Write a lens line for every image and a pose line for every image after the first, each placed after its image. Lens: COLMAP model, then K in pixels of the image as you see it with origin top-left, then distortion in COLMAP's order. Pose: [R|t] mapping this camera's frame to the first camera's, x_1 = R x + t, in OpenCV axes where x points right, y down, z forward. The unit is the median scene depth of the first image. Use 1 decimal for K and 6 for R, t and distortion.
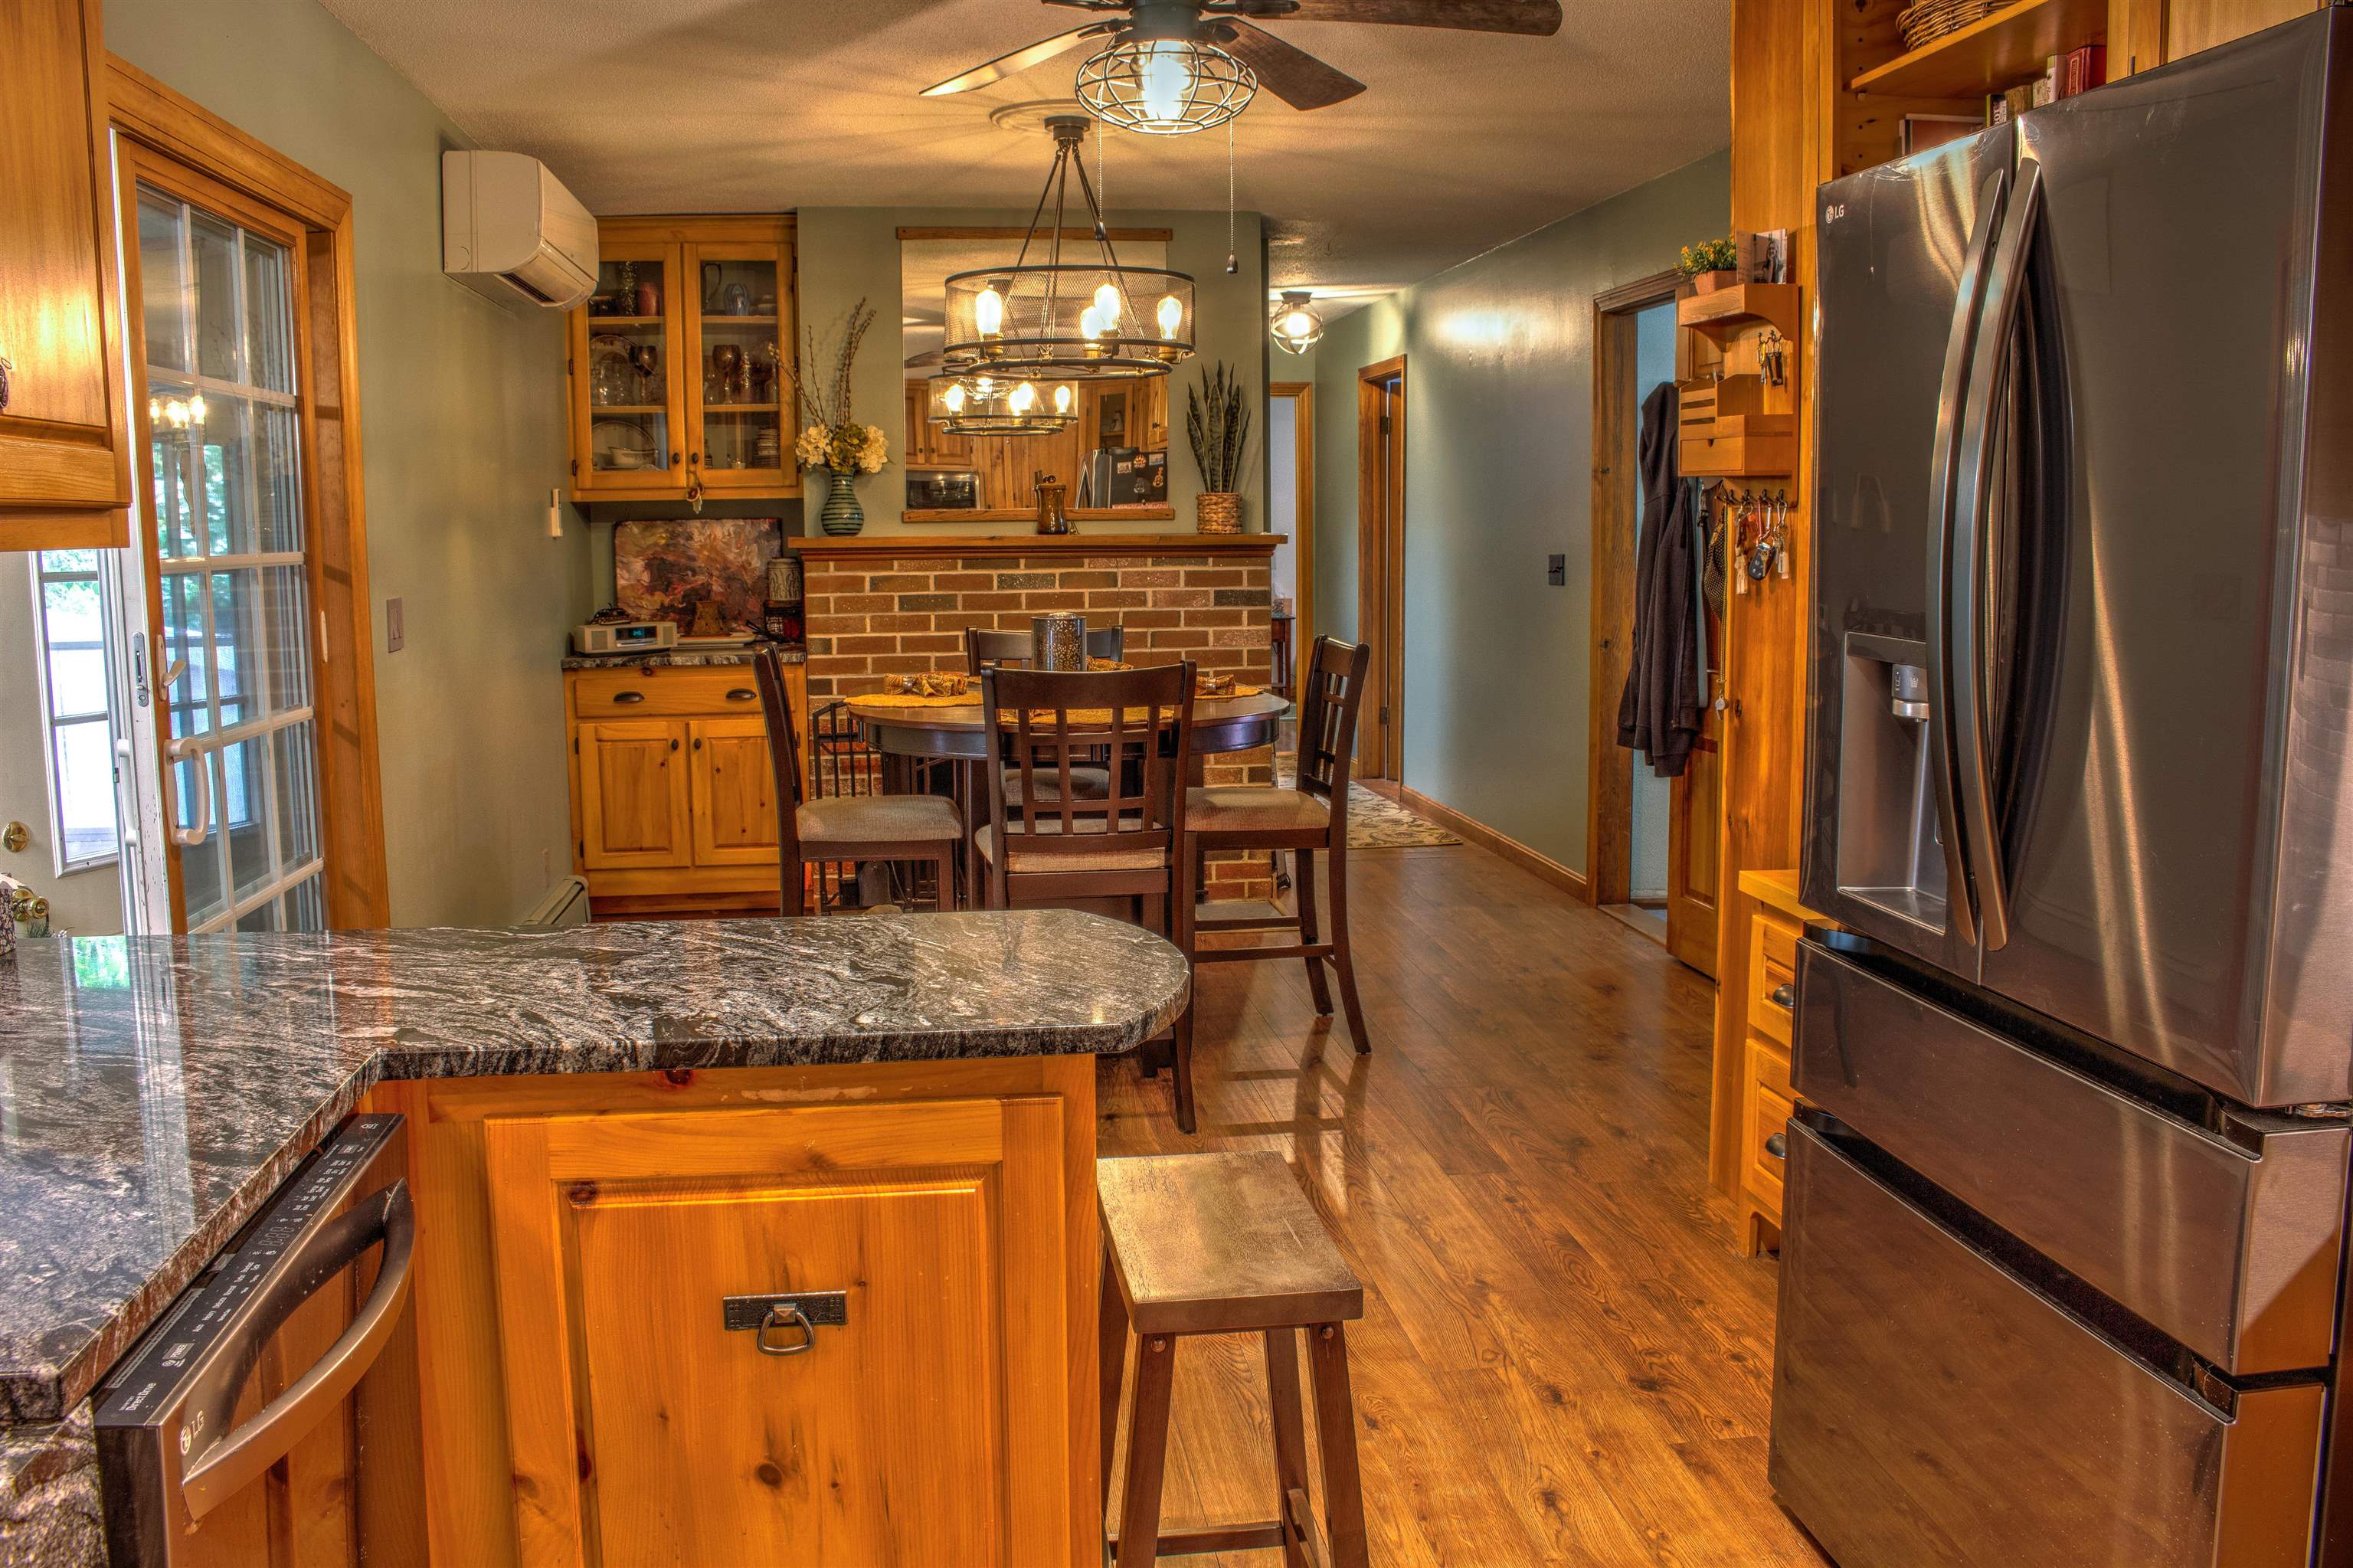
lens RADIAL K [[1943.2, 0, 1176.6], [0, 1943.2, 780.2], [0, 0, 1]] dist [-0.148236, 0.107939]
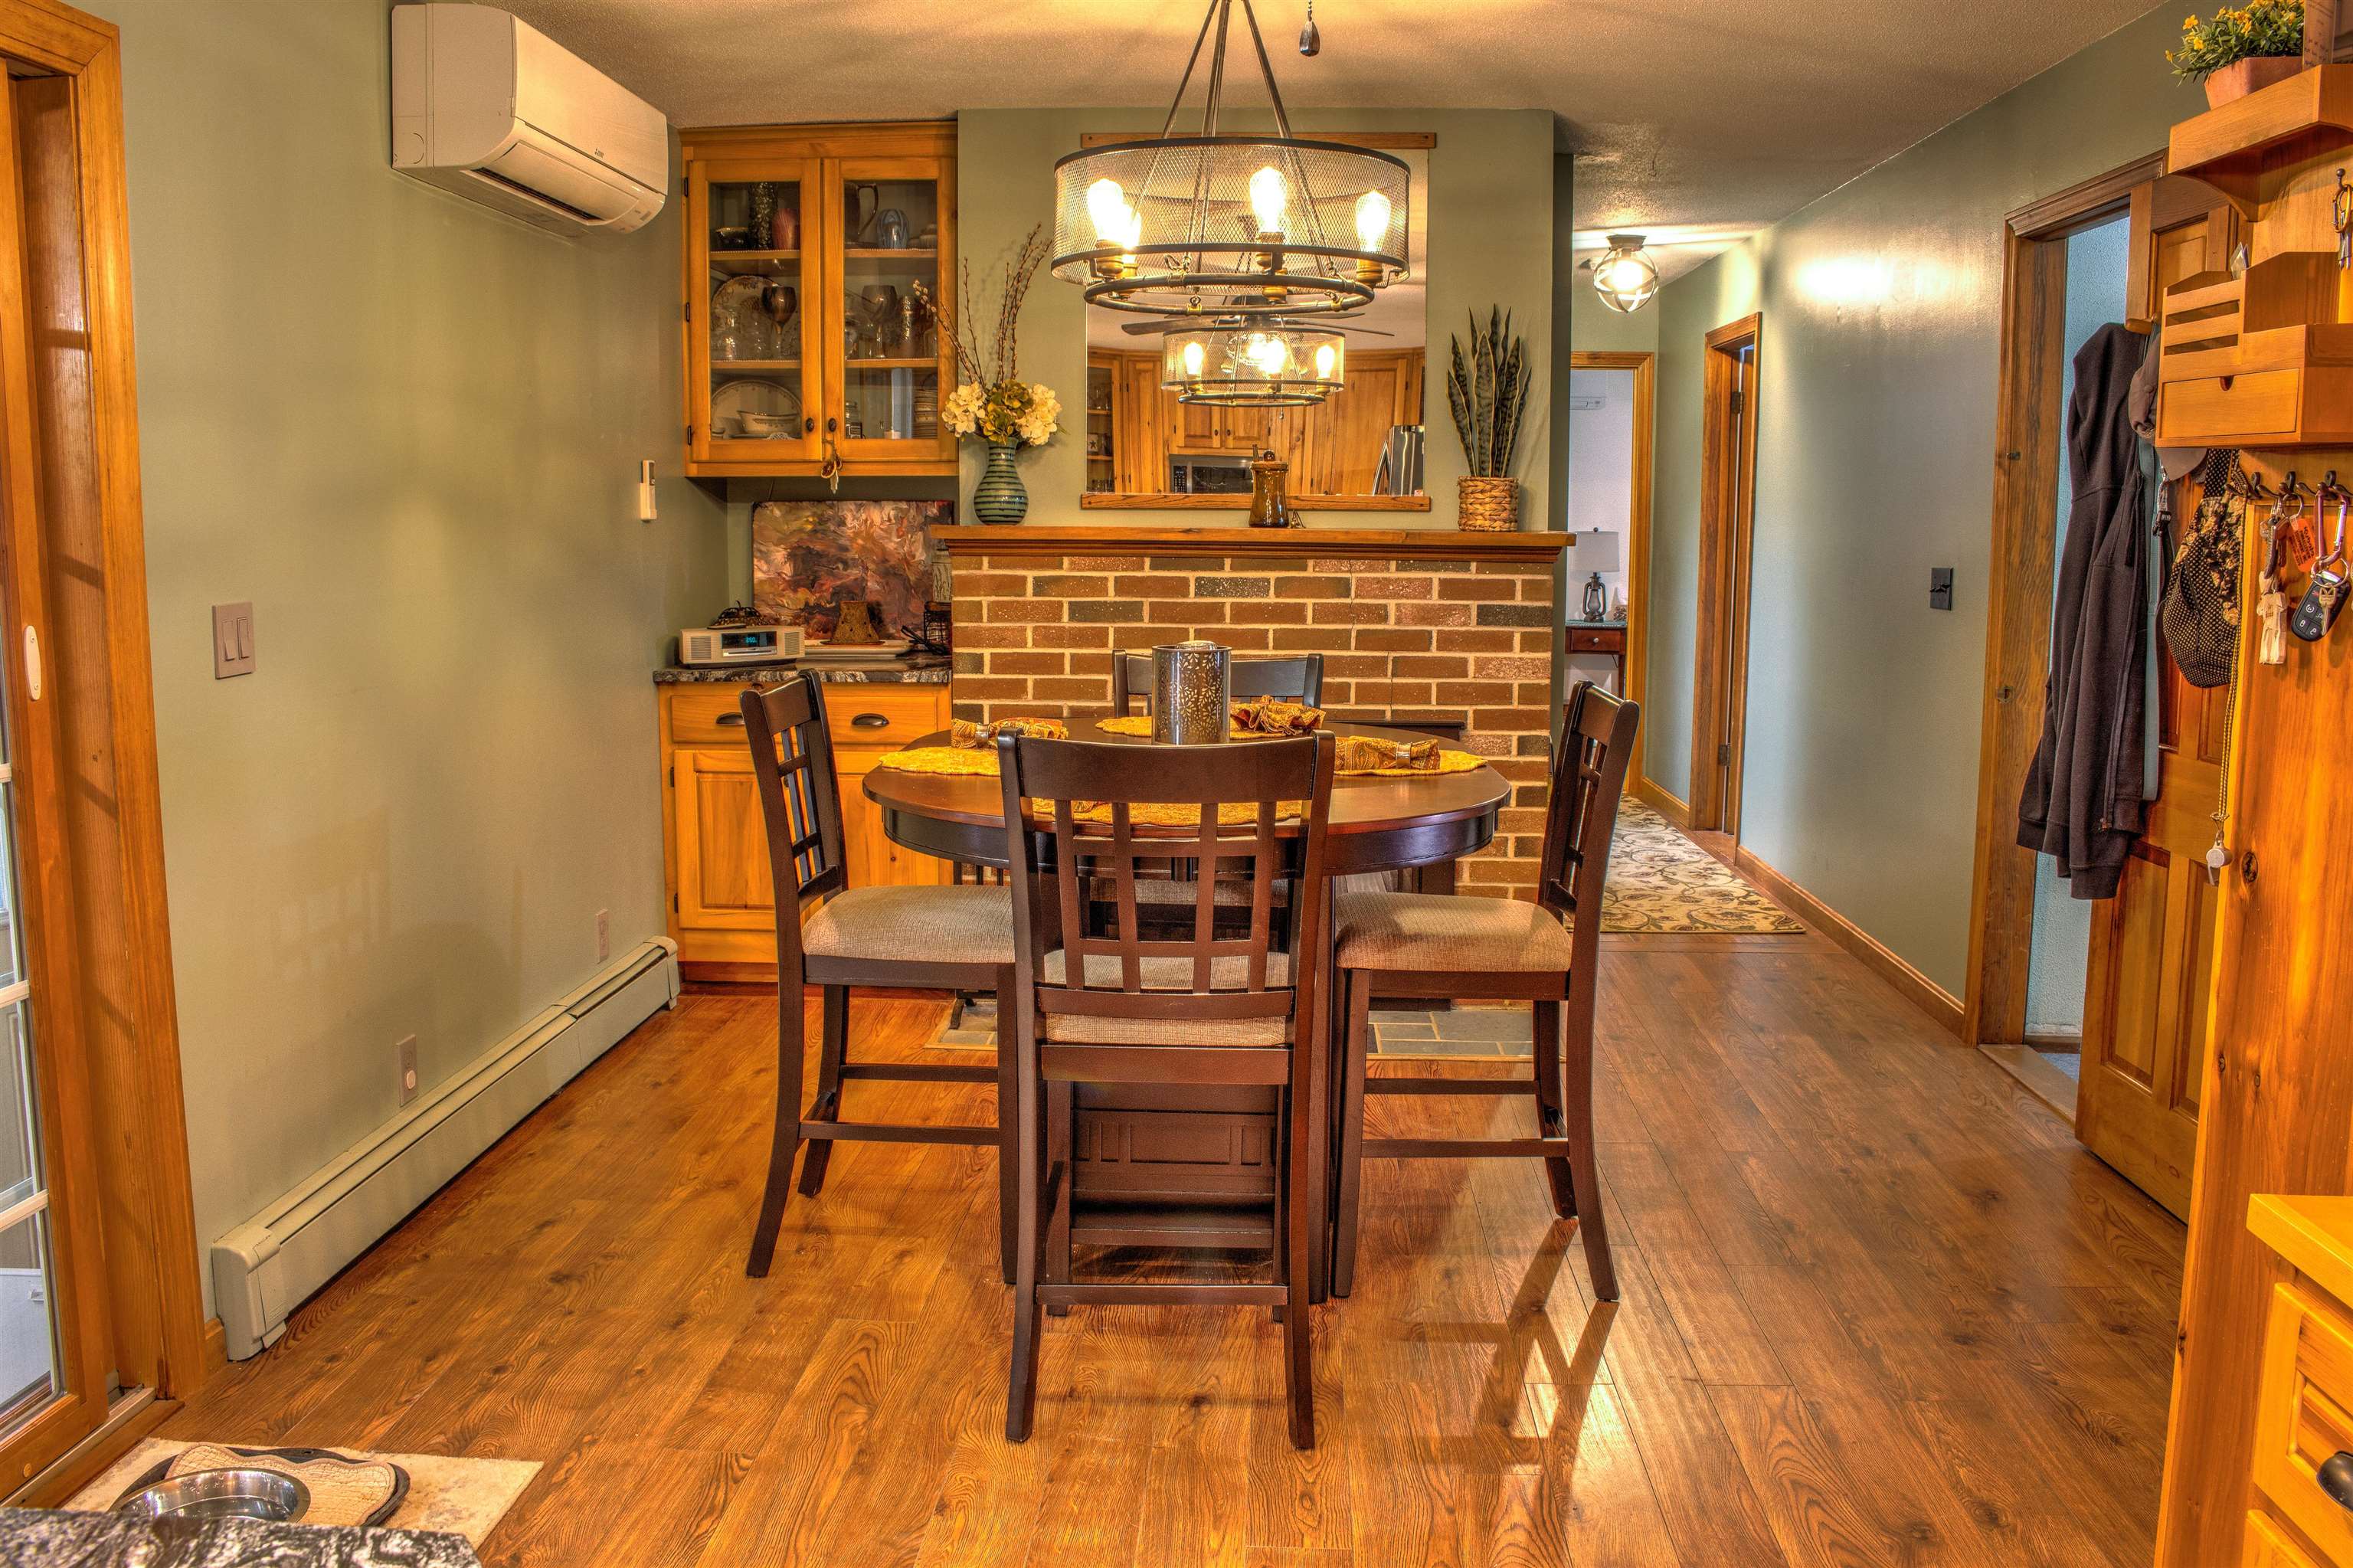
lens RADIAL K [[1943.2, 0, 1175.2], [0, 1943.2, 783.3], [0, 0, 1]] dist [-0.148236, 0.107939]
pose [[0.981132, 0.040346, -0.189081, 0.050858], [-0.039082, 0.999182, 0.010411, -0.031649], [0.189346, -0.002825, 0.981906, 0.235090]]
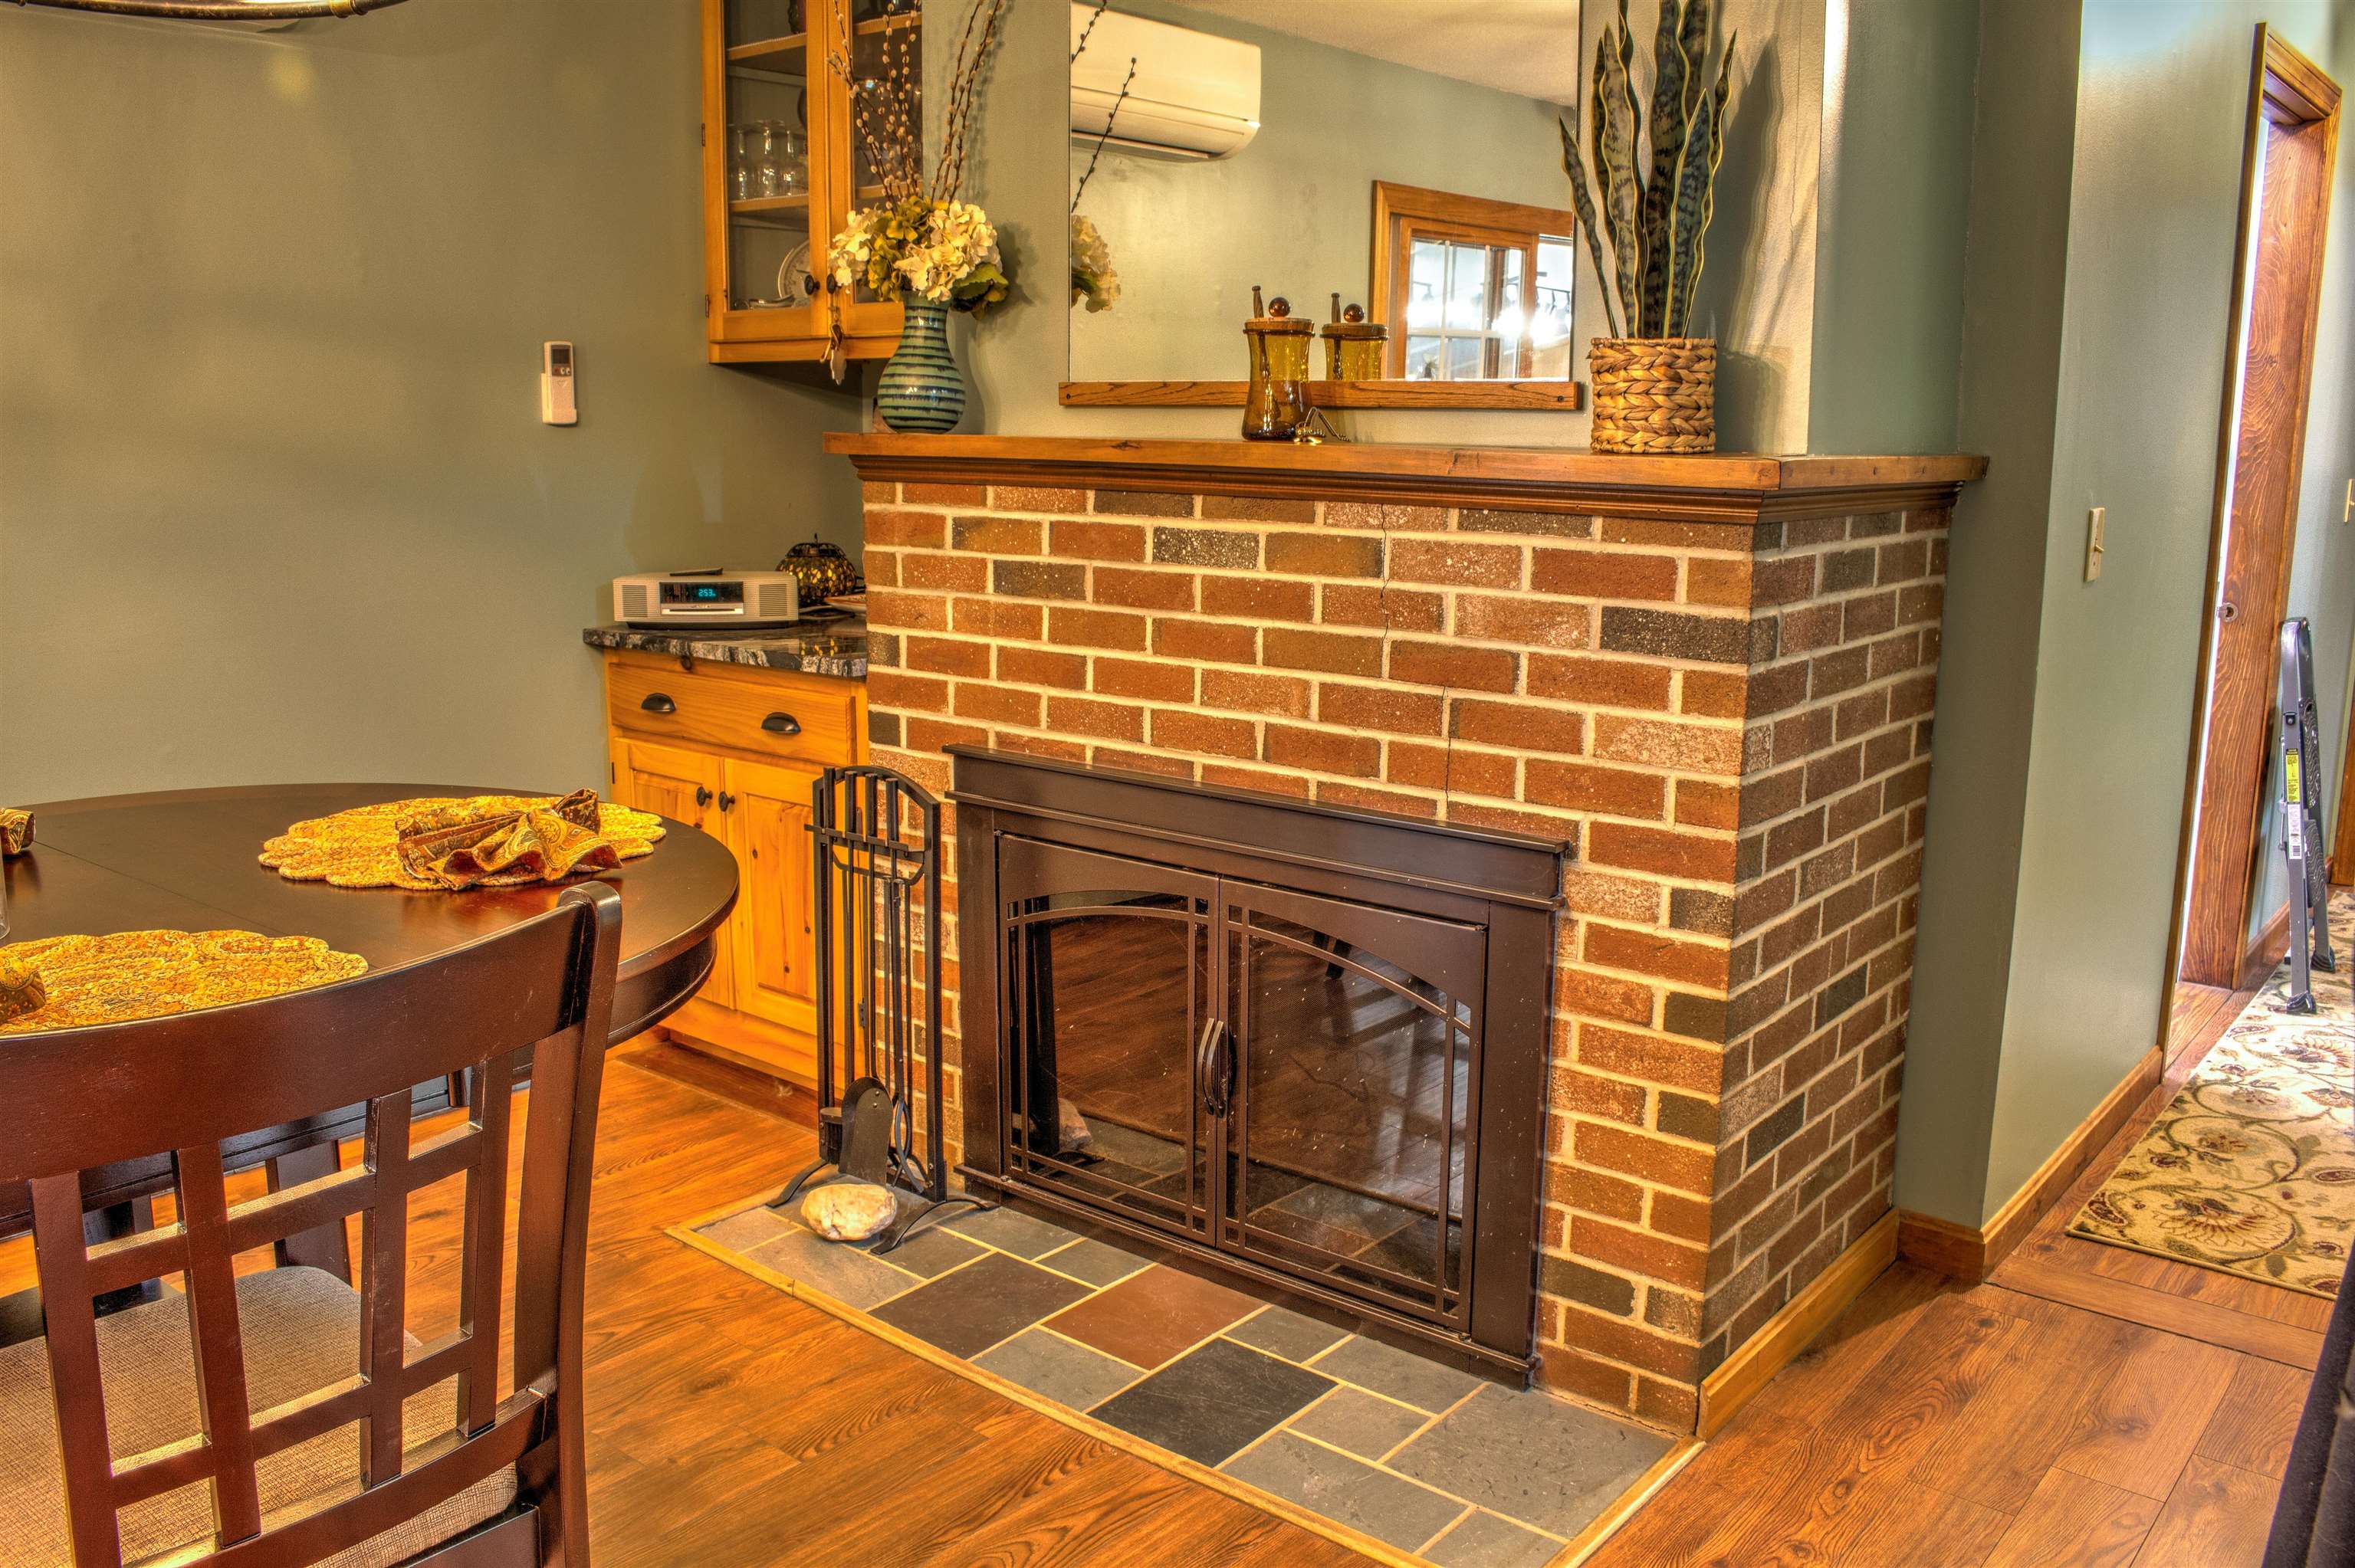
lens RADIAL K [[1944.5, 0, 1178.0], [0, 1944.5, 785.7], [0, 0, 1]] dist [-0.148236, 0.107939]
pose [[0.668520, 0.154732, -0.727419, 0.242656], [-0.109895, 0.987932, 0.109151, -0.097924], [0.735530, 0.006970, 0.677457, 0.712890]]
